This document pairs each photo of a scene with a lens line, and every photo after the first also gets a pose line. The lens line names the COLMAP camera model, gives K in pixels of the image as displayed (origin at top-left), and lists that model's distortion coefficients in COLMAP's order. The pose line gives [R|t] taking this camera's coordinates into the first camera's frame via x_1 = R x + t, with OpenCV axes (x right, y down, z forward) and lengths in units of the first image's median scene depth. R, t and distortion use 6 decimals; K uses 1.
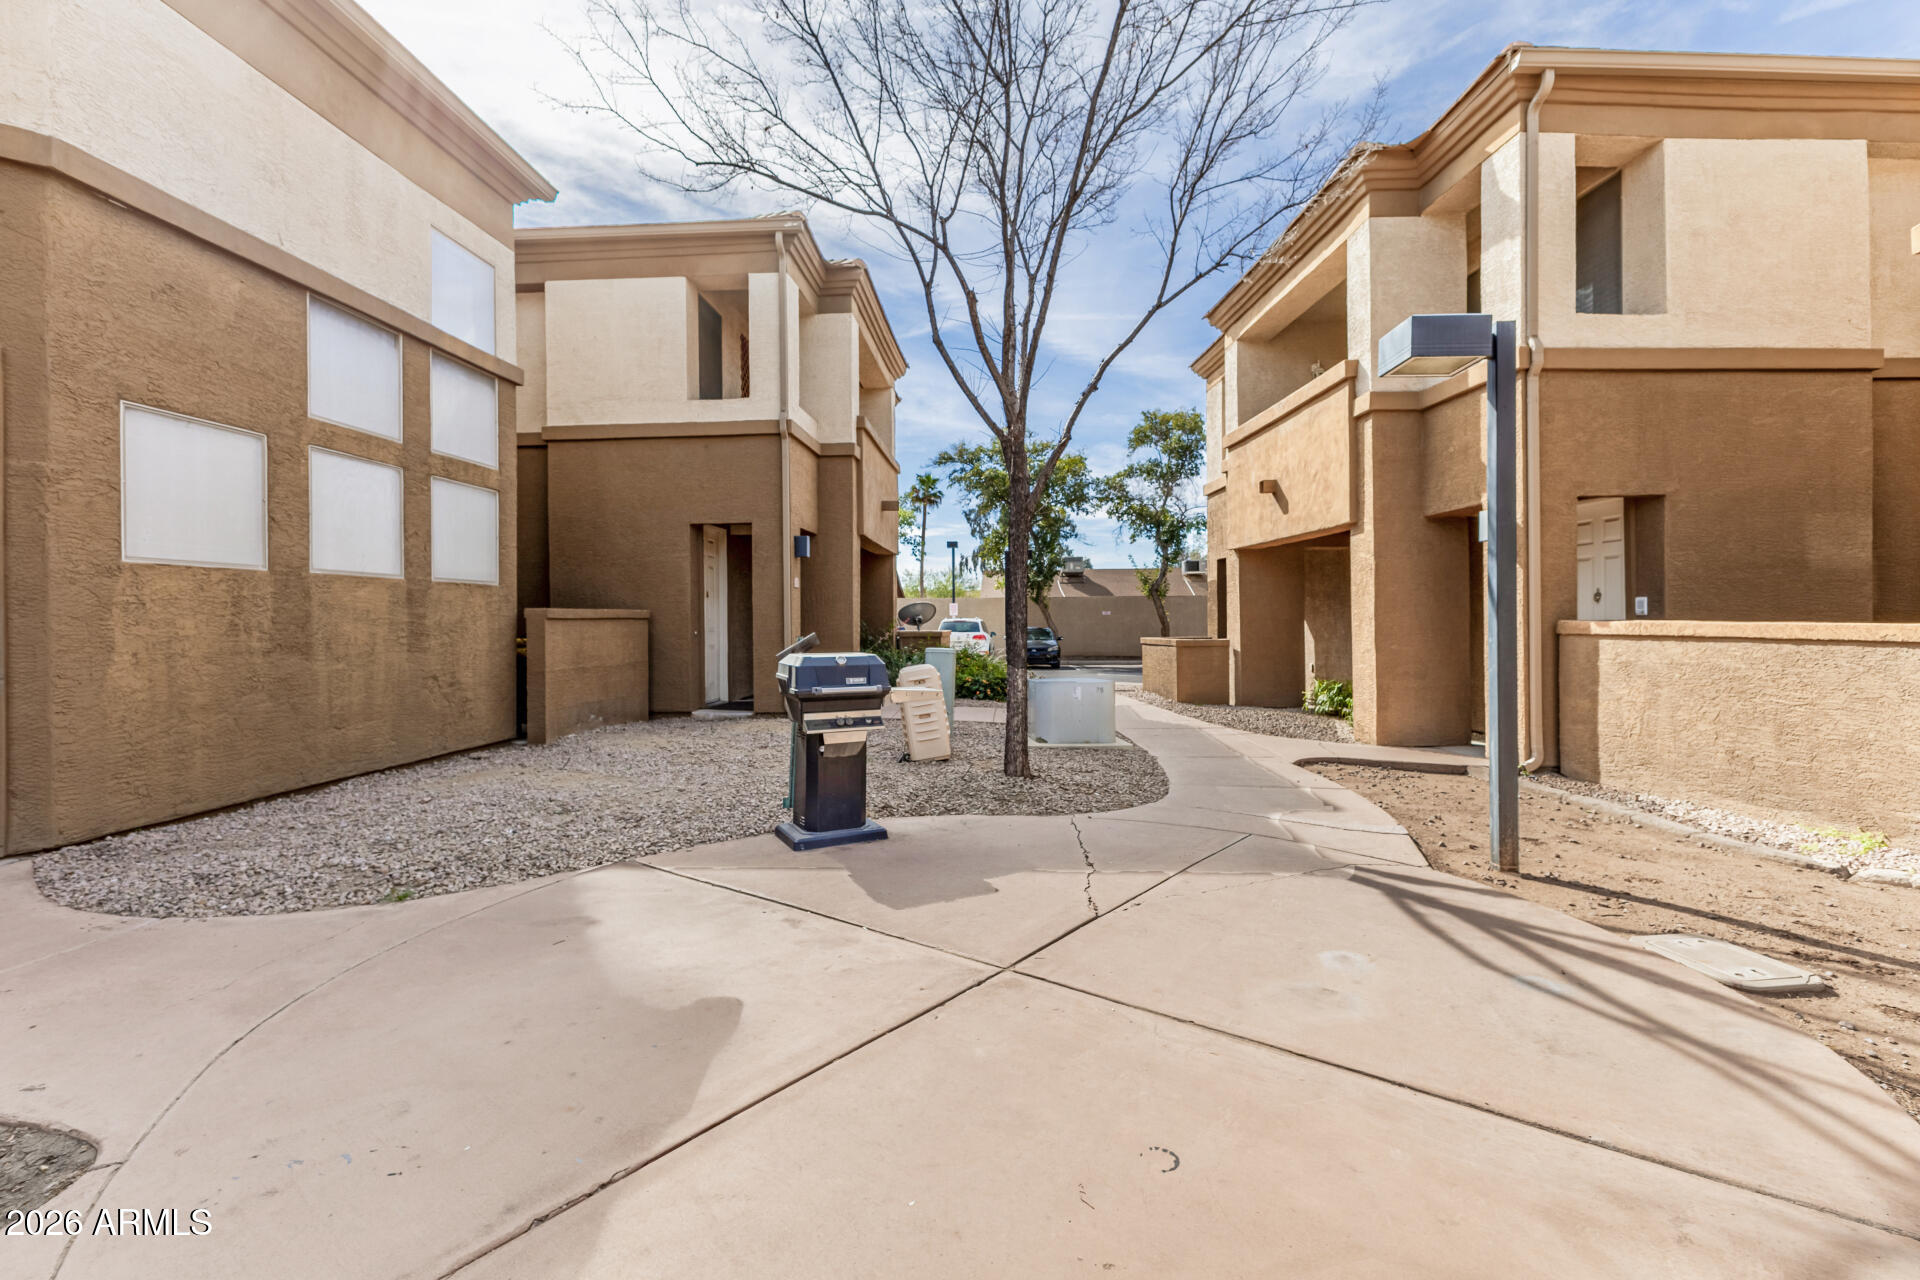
lens RADIAL K [[836.4, 0, 962.1], [0, 836.4, 621.9], [0, 0, 1]] dist [0.006443, -0.003729]
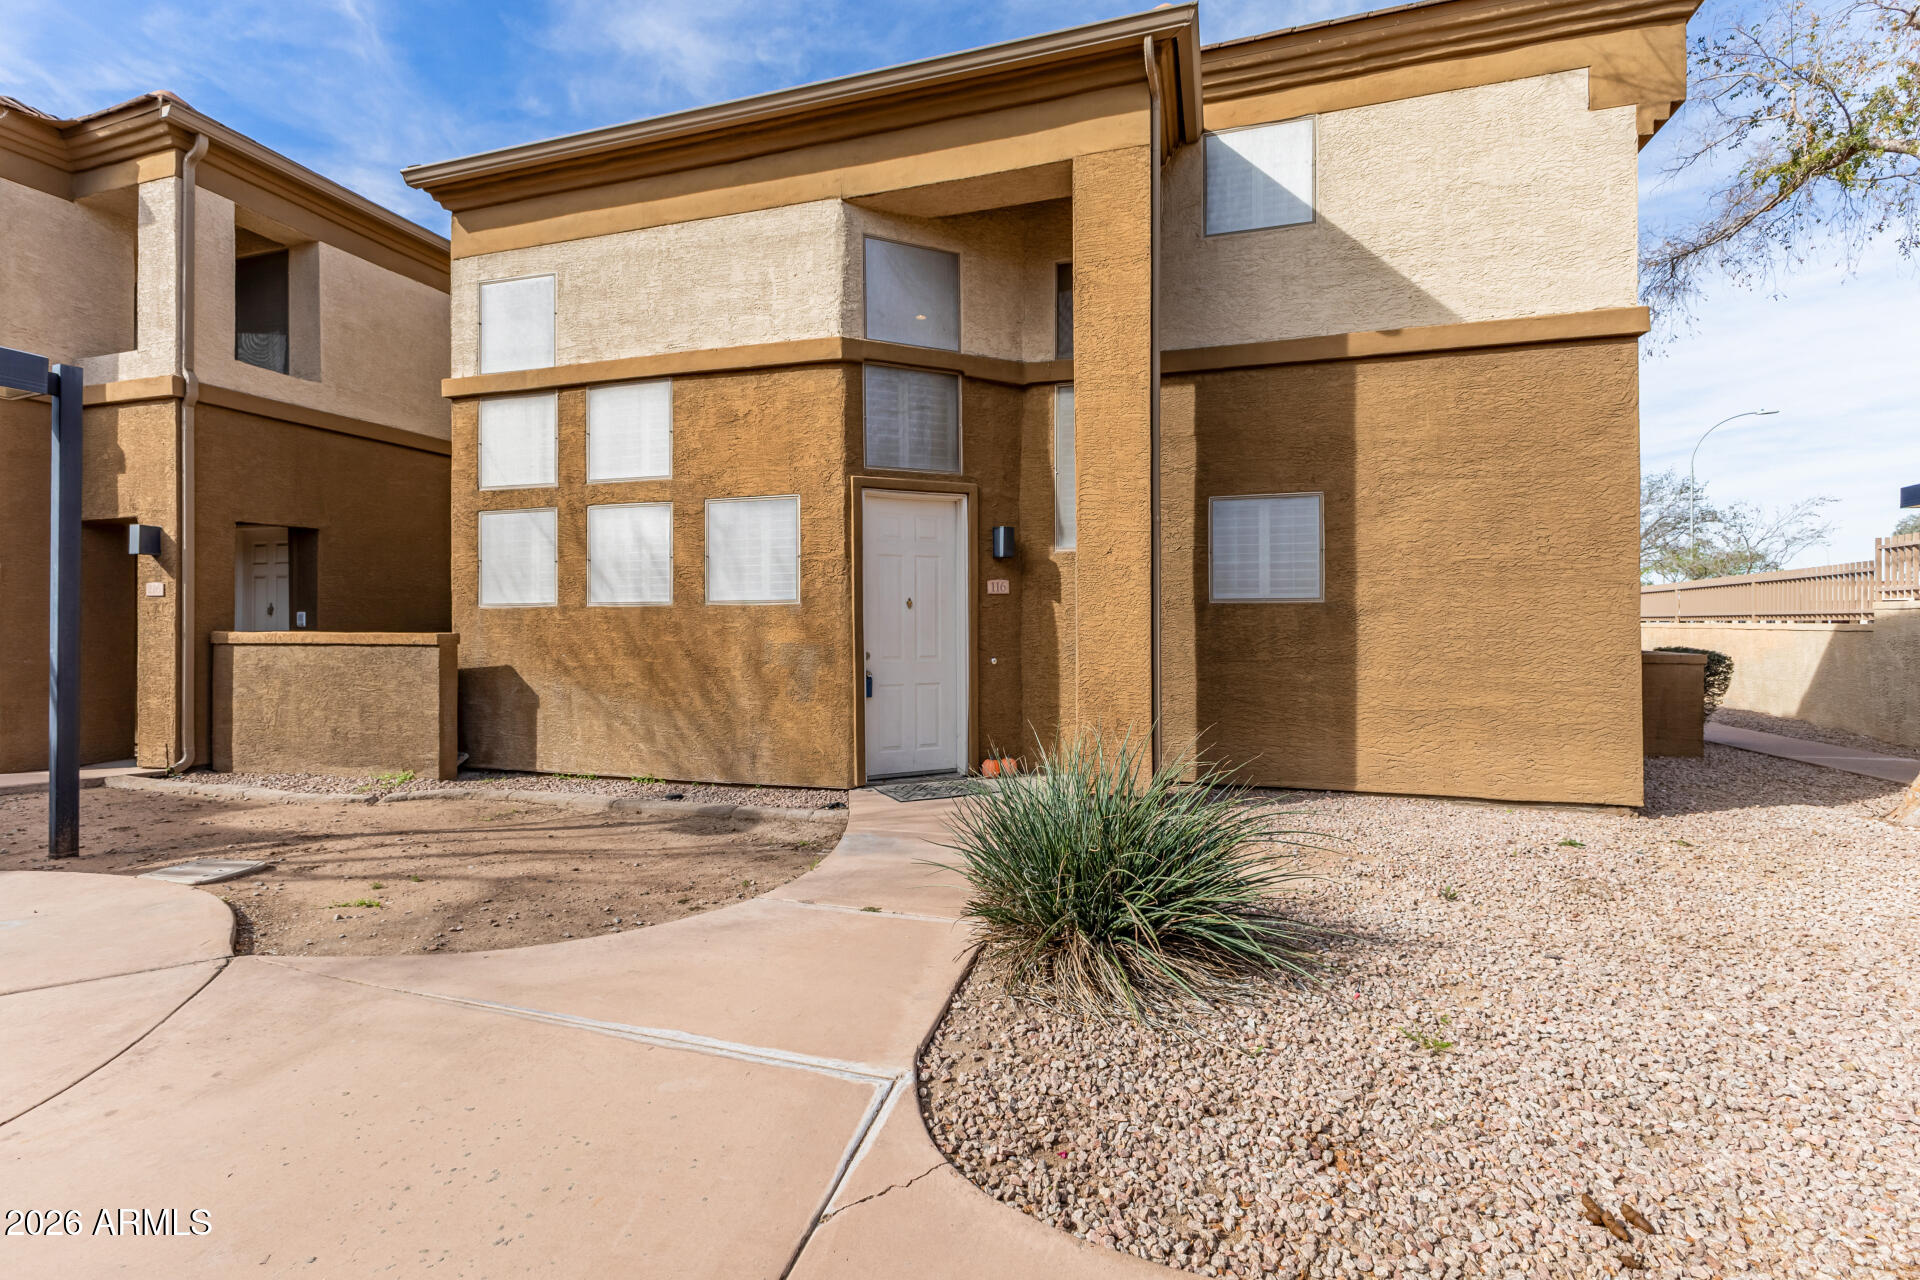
lens RADIAL K [[836.4, 0, 962.7], [0, 836.4, 621.3], [0, 0, 1]] dist [0.006443, -0.003729]
pose [[0.328111, 0.012622, 0.944555, -0.009561], [0.003791, 0.999885, -0.014678, 0.004887], [-0.944631, 0.008397, 0.328026, -0.295651]]
